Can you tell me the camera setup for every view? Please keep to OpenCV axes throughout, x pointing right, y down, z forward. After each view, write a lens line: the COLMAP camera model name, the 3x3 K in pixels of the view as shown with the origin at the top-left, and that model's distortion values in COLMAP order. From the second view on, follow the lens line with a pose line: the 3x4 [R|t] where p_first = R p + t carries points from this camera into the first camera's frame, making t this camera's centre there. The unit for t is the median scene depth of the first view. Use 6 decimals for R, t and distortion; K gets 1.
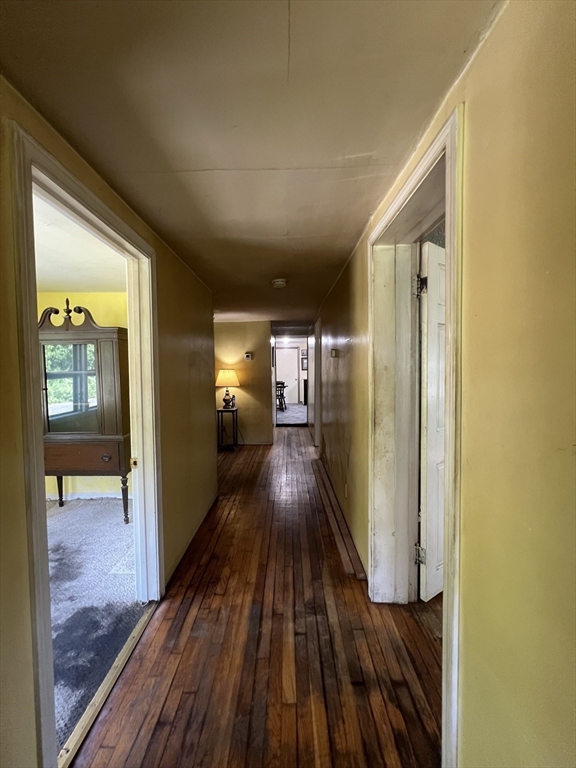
lens RADIAL K [[311.8, 0, 286.3], [0, 311.8, 383.5], [0, 0, 1]] dist [0.001128, 0.000498]
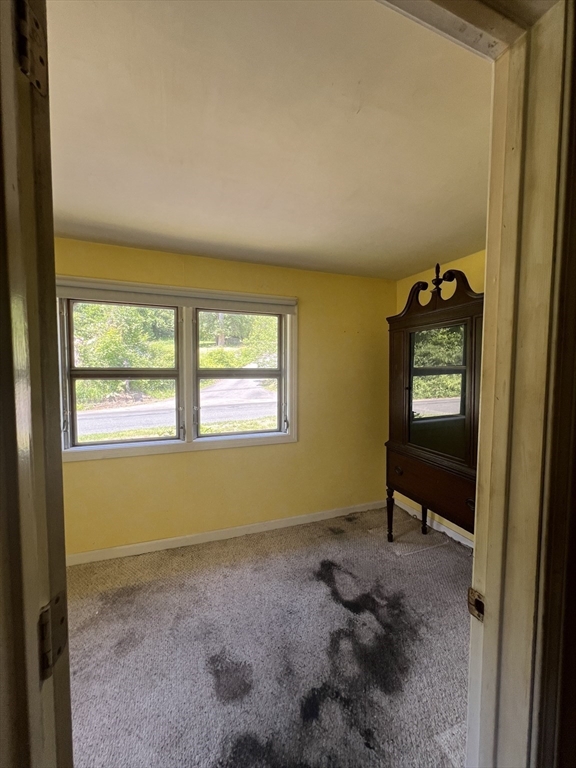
lens RADIAL K [[311.8, 0, 286.5], [0, 311.8, 384.5], [0, 0, 1]] dist [0.001128, 0.000498]
pose [[0.377319, 0.063890, -0.923877, -0.157506], [-0.046530, 0.997665, 0.049990, -0.017565], [0.924914, 0.024126, 0.379411, 0.418462]]
